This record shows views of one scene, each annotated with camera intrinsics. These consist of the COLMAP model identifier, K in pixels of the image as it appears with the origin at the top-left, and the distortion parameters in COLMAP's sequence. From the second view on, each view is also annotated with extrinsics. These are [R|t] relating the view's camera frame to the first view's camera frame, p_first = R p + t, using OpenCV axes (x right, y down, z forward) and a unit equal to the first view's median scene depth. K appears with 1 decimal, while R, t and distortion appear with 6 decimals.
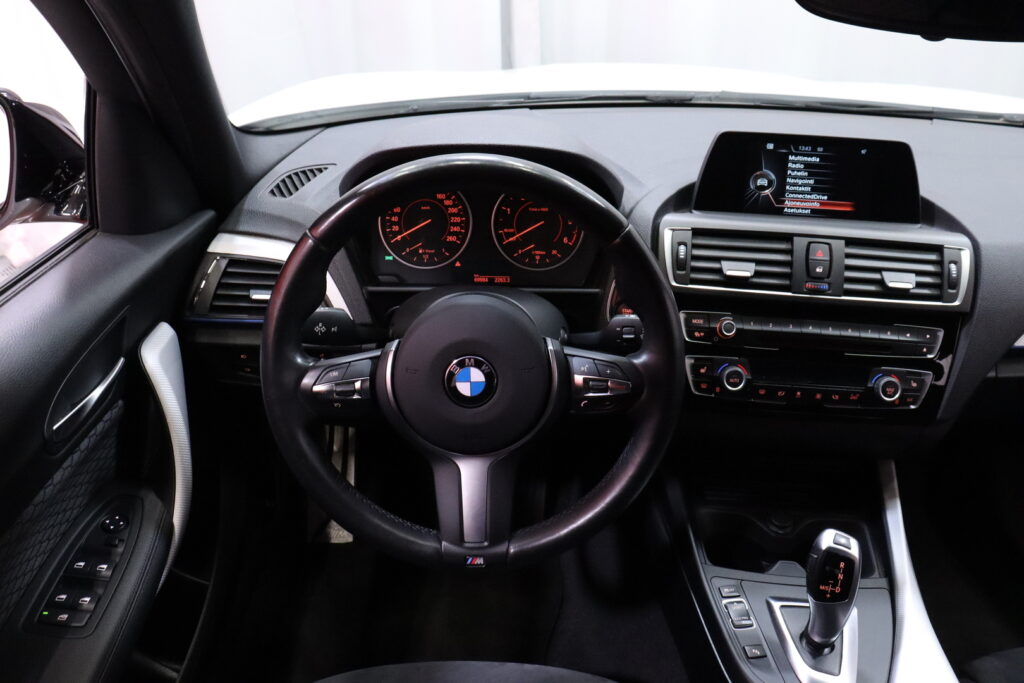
lens RADIAL K [[825.9, 0, 507.9], [0, 825.9, 337.9], [0, 0, 1]] dist [-0.177987, 0.134520]
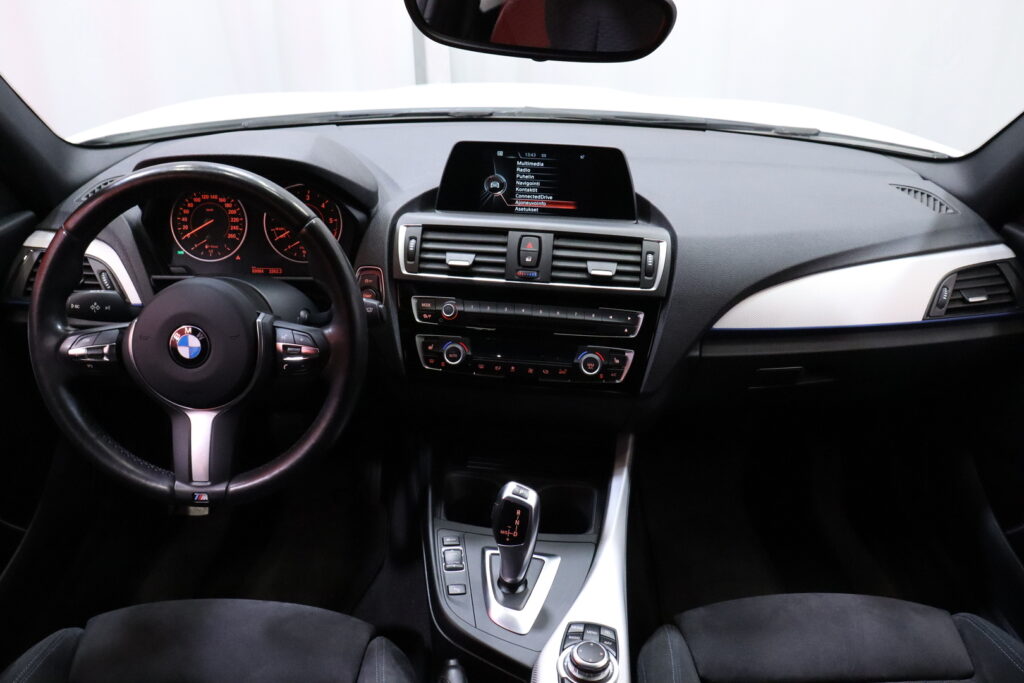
lens RADIAL K [[825.9, 0, 501.2], [0, 825.9, 336.5], [0, 0, 1]] dist [-0.177987, 0.134520]
pose [[0.999981, 0.006131, -0.000599, 0.330071], [-0.006143, 0.999712, -0.023219, 0.049427], [0.000457, 0.023222, 0.999730, -0.159068]]
